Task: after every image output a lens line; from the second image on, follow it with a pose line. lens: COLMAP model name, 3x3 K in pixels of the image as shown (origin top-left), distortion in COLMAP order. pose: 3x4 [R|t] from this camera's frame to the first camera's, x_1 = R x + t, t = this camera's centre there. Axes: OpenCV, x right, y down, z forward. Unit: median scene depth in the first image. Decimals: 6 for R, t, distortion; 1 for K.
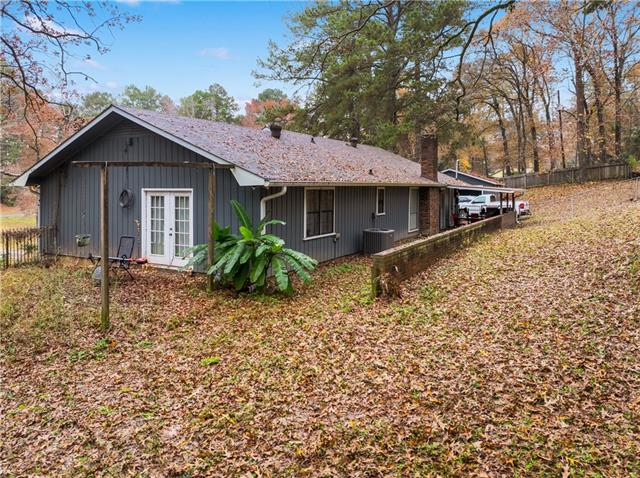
lens RADIAL K [[447.8, 0, 320.0], [0, 447.8, 239.0], [0, 0, 1]] dist [0.000865, 0.000317]
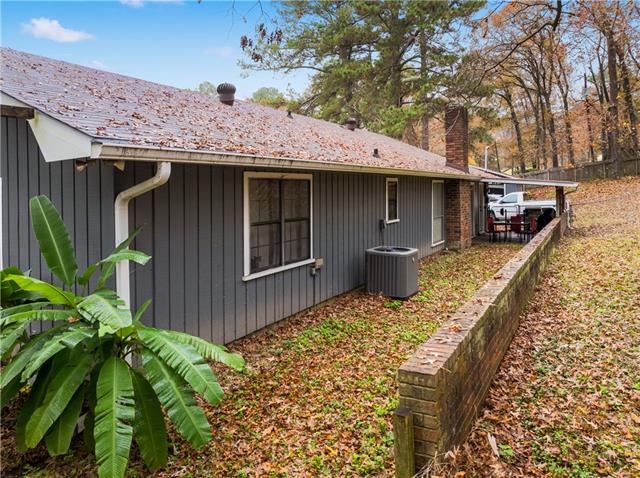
lens RADIAL K [[447.8, 0, 320.0], [0, 447.8, 239.0], [0, 0, 1]] dist [0.000865, 0.000317]
pose [[0.999869, -0.015552, -0.004591, 0.027240], [0.015516, 0.999850, -0.007716, -0.020661], [0.004710, 0.007644, 0.999960, 0.280816]]
